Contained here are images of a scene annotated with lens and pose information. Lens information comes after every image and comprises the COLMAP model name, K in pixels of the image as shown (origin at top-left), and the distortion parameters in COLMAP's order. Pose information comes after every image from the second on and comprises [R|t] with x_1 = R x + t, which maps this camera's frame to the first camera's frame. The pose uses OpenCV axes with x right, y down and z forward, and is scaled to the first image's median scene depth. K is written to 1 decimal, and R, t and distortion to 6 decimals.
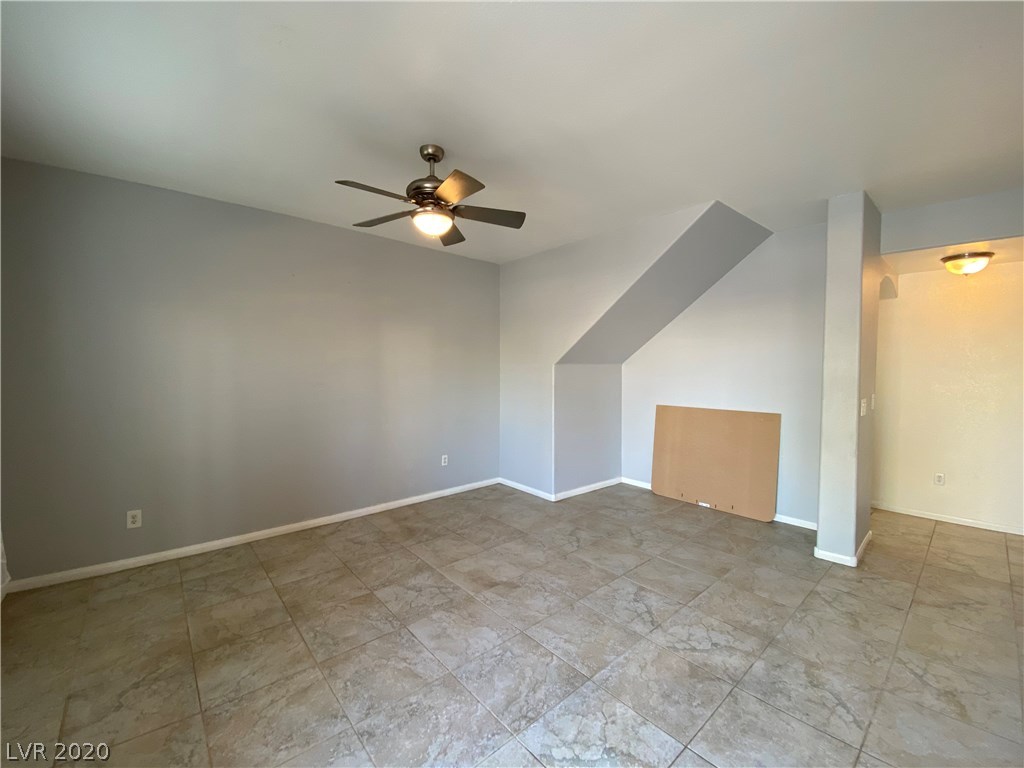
lens RADIAL K [[416.7, 0, 514.3], [0, 416.7, 381.5], [0, 0, 1]] dist [0.017653, -0.018288]
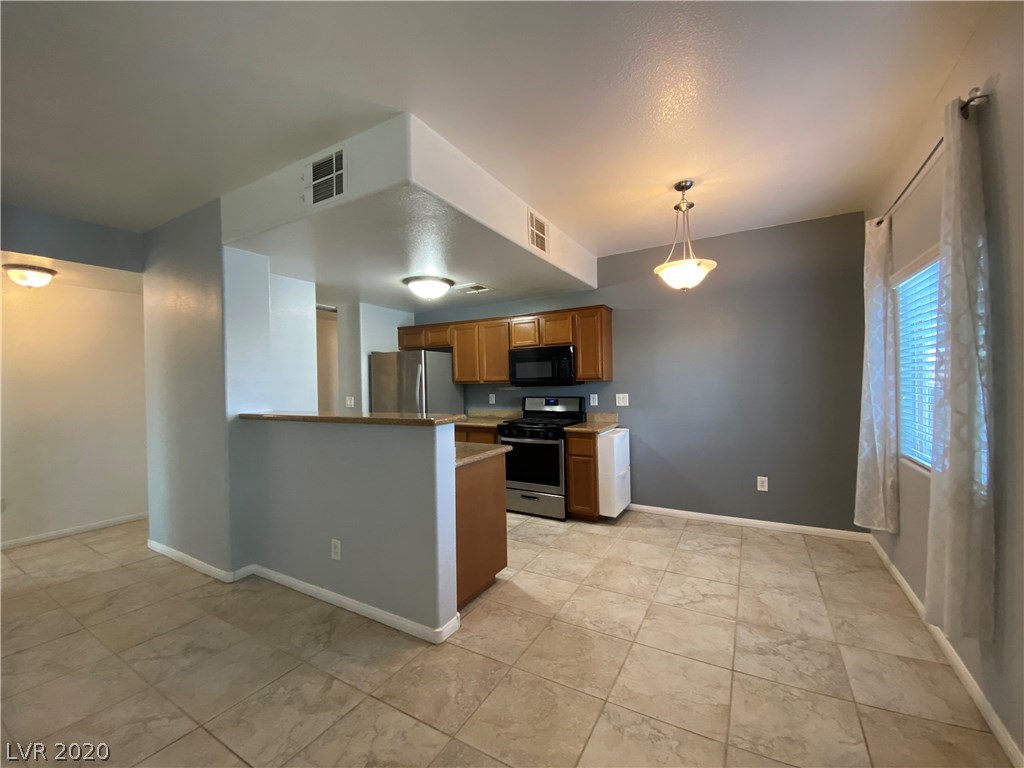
lens RADIAL K [[416.7, 0, 514.3], [0, 416.7, 381.5], [0, 0, 1]] dist [0.017653, -0.018288]
pose [[-0.318452, 0.001803, 0.947937, -0.266859], [0.050930, 0.998586, 0.015210, 0.014180], [-0.946570, 0.053122, -0.318094, 0.310169]]
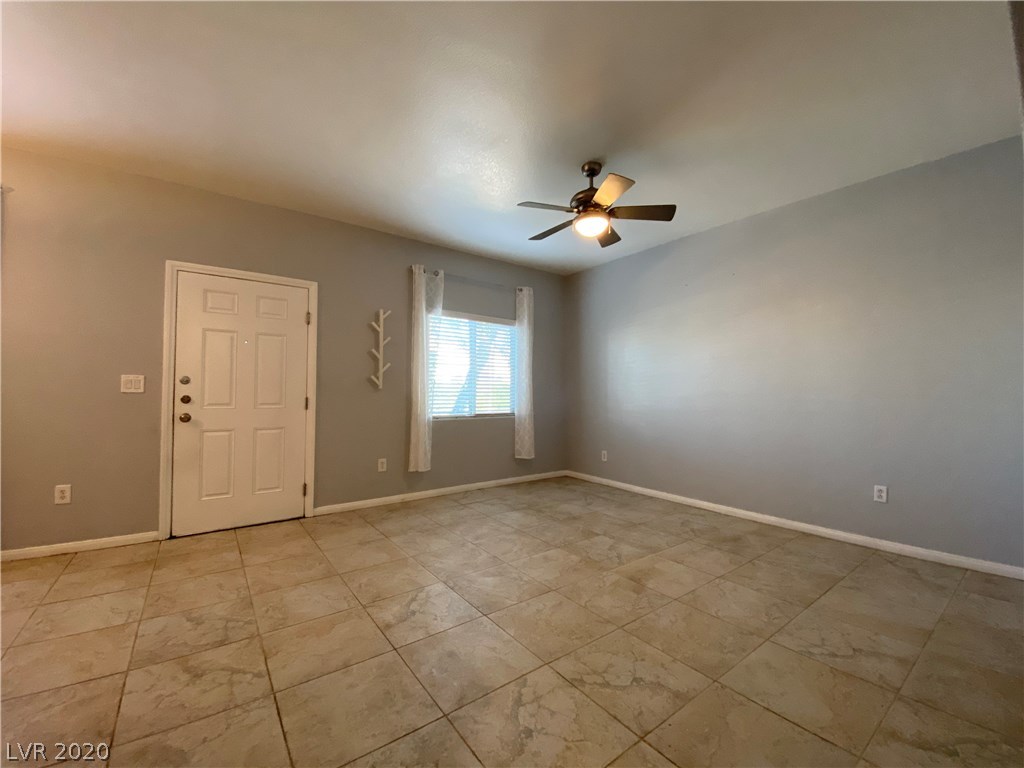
lens RADIAL K [[416.7, 0, 514.3], [0, 416.7, 381.5], [0, 0, 1]] dist [0.017653, -0.018288]
pose [[-0.081033, -0.034156, -0.996126, 0.948982], [-0.041249, 0.998671, -0.030888, 0.102150], [0.995858, 0.038586, -0.082334, 0.851027]]
